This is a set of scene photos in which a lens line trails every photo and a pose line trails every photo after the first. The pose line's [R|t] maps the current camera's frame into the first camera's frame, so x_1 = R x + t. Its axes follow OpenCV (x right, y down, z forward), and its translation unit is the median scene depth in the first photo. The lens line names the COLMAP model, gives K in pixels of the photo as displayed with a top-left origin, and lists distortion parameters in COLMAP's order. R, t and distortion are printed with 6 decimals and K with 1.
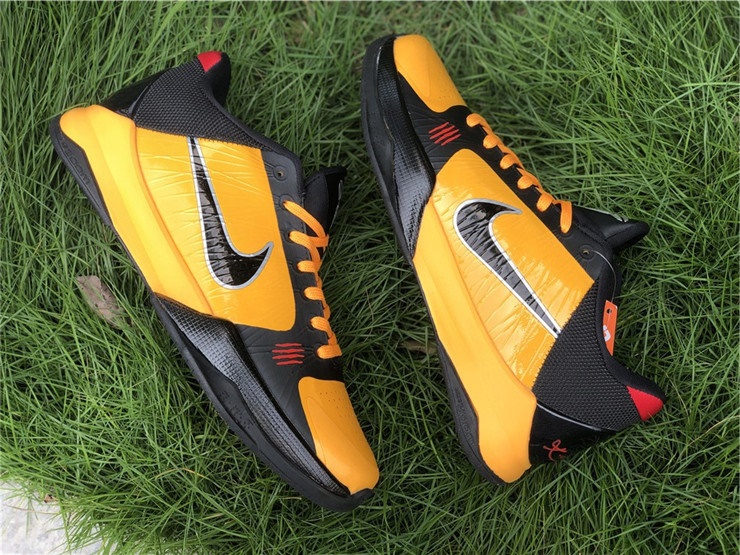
lens RADIAL K [[1116.8, 0, 367.4], [0, 1116.8, 261.1], [0, 0, 1]] dist [-0.018485, 0.000000]
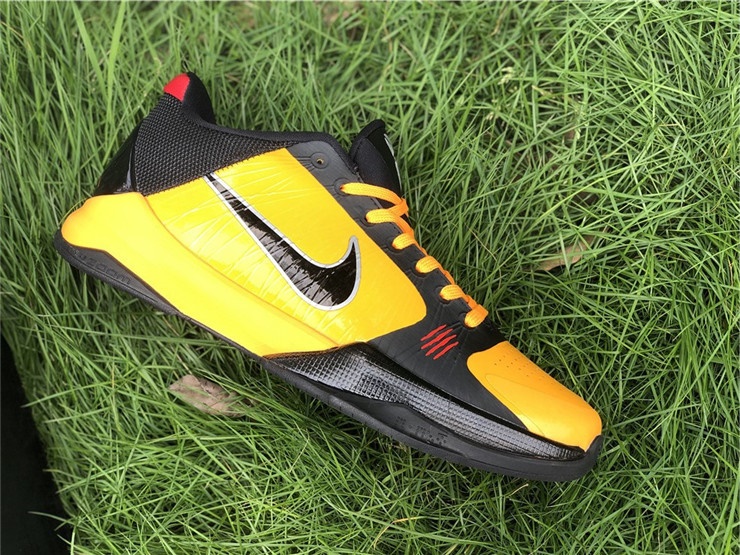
lens RADIAL K [[1116.8, 0, 364.5], [0, 1116.8, 269.9], [0, 0, 1]] dist [-0.018485, 0.000000]
pose [[0.870184, -0.491864, -0.029151, -0.061850], [0.492454, 0.870147, 0.018235, -0.005723], [0.016397, -0.030223, 0.999409, 0.151705]]
